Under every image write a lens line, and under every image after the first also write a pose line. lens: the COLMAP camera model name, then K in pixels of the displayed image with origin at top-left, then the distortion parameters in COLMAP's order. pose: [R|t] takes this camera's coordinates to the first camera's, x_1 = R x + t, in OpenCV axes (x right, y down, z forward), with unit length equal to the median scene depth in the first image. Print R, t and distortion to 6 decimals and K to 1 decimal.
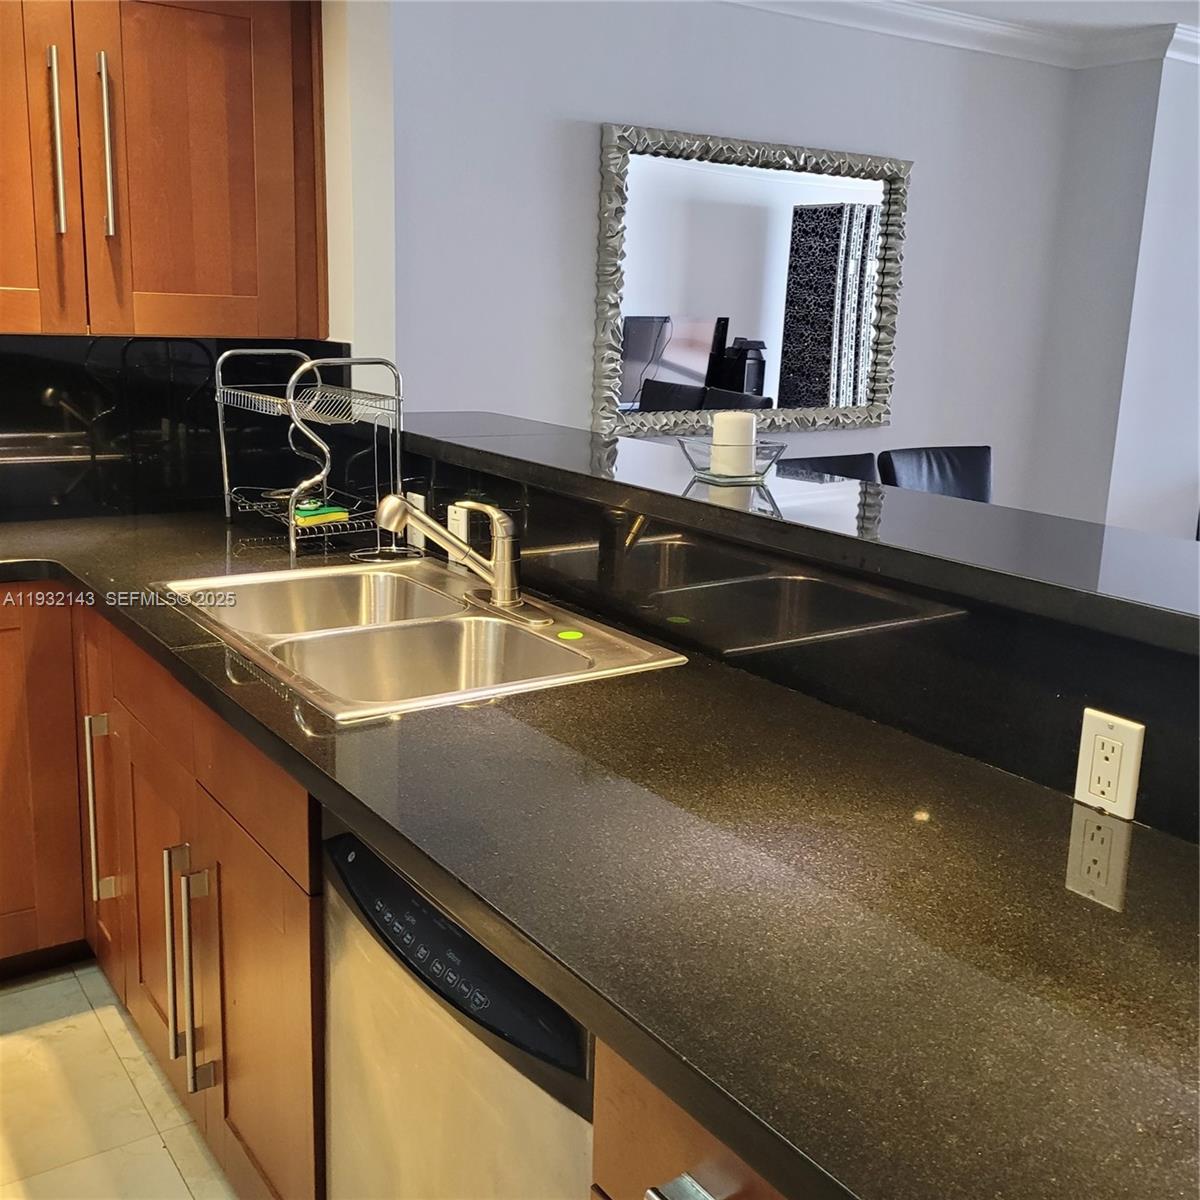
lens RADIAL K [[1285.1, 0, 600.0], [0, 1285.1, 600.0], [0, 0, 1]] dist [0.061003, -0.059907]
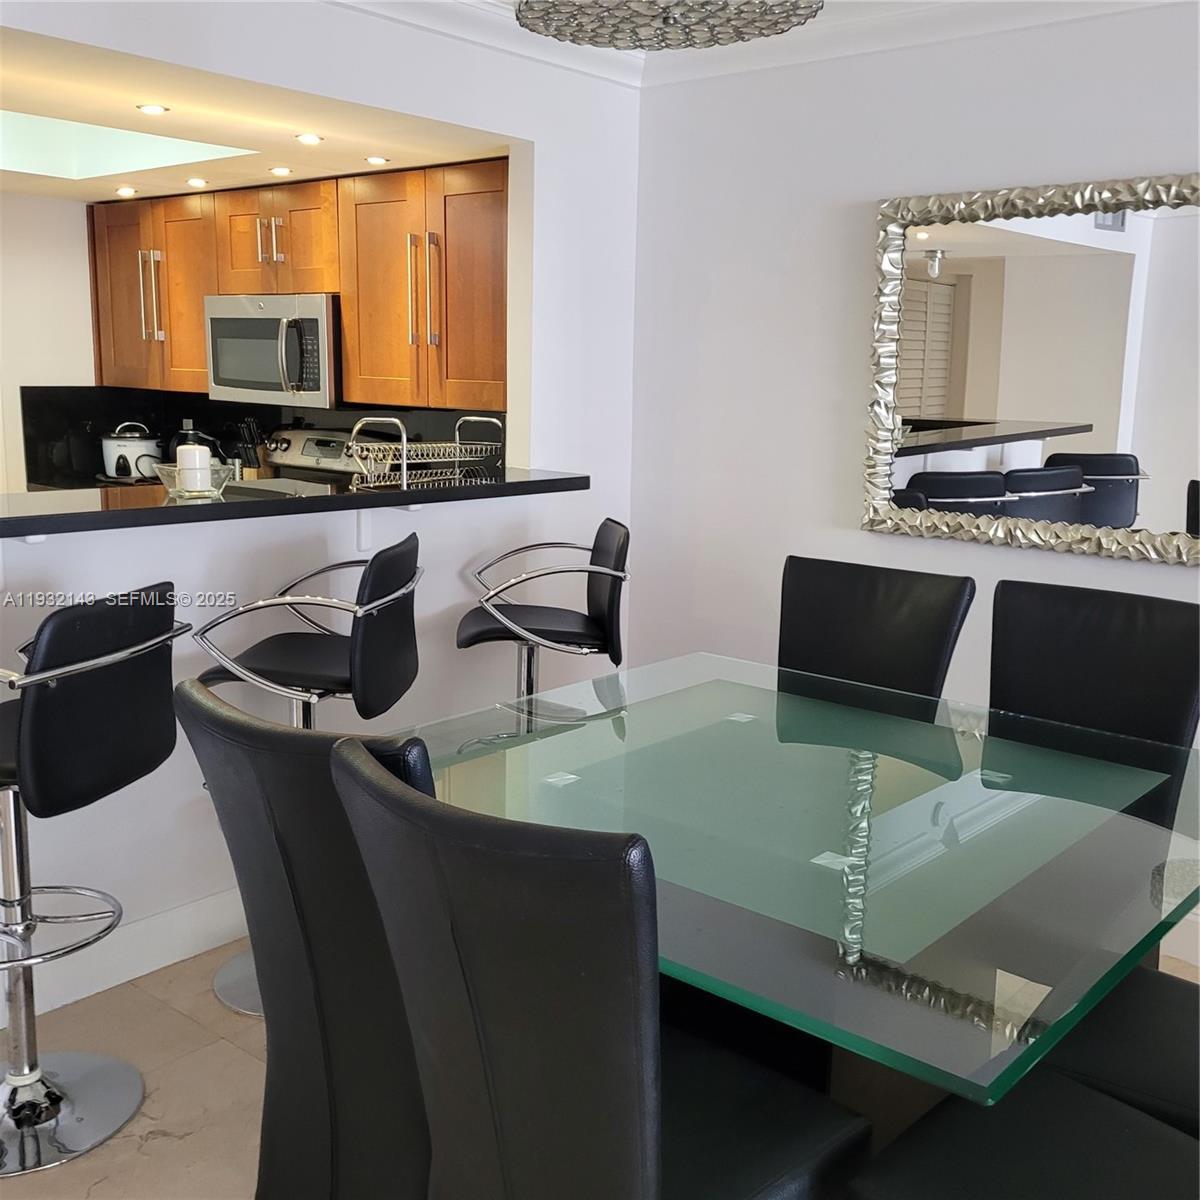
lens RADIAL K [[1285.1, 0, 600.0], [0, 1285.1, 600.0], [0, 0, 1]] dist [0.061003, -0.059907]
pose [[0.253545, 0.145562, -0.956309, 1.240142], [-0.228817, 0.969582, 0.086916, -0.165550], [0.939871, 0.196783, 0.279139, 0.830335]]
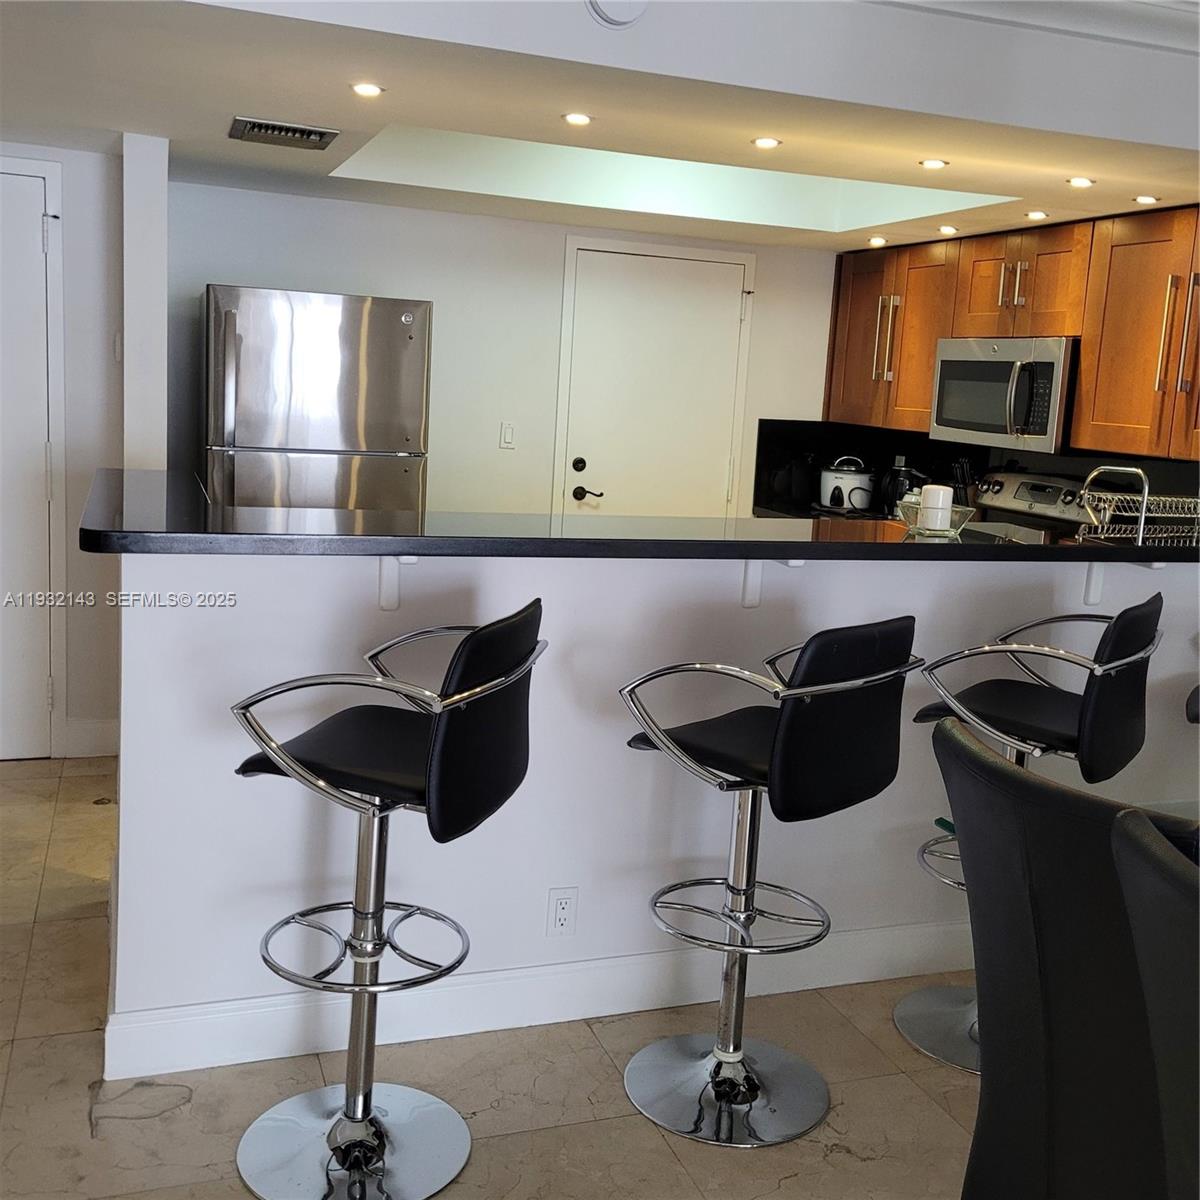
lens RADIAL K [[1276.6, 0, 601.2], [0, 1276.6, 578.3], [0, 0, 1]] dist [0.057874, -0.020085]
pose [[-0.254921, 0.102909, -0.961470, 1.241173], [-0.279164, 0.944149, 0.175072, -0.156462], [0.925787, 0.313038, -0.211955, 0.781216]]
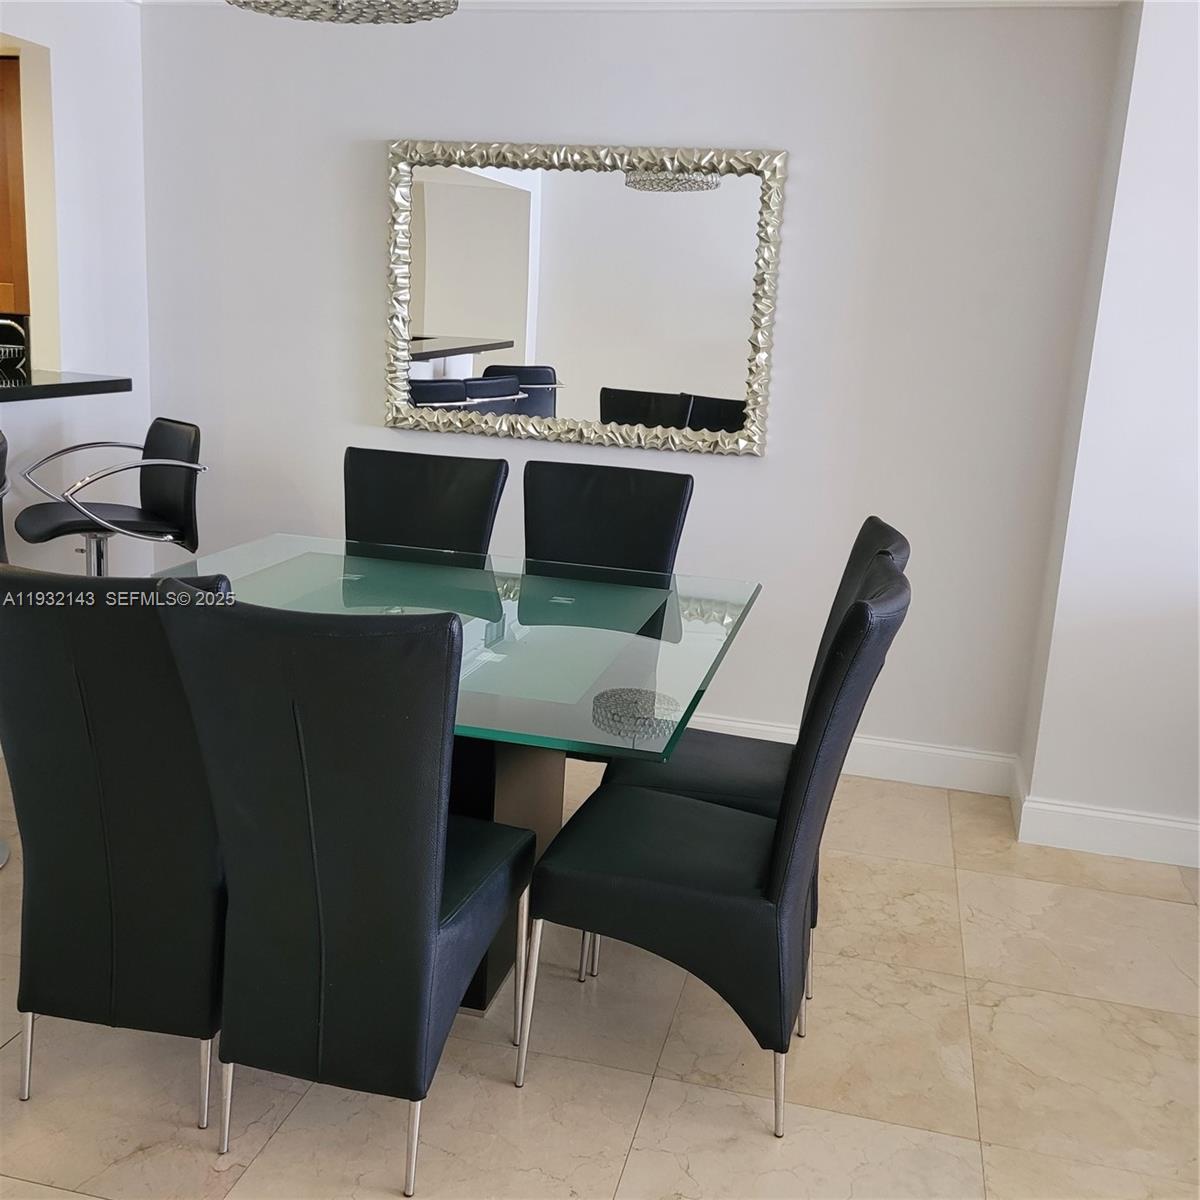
lens RADIAL K [[1242.8, 0, 600.0], [0, 1242.8, 600.0], [0, 0, 1]] dist [0.018107, -0.011161]
pose [[0.662432, 0.177339, -0.727828, 1.324631], [-0.201765, 0.977909, 0.054637, -0.112162], [0.721439, 0.110657, 0.683579, 0.627355]]
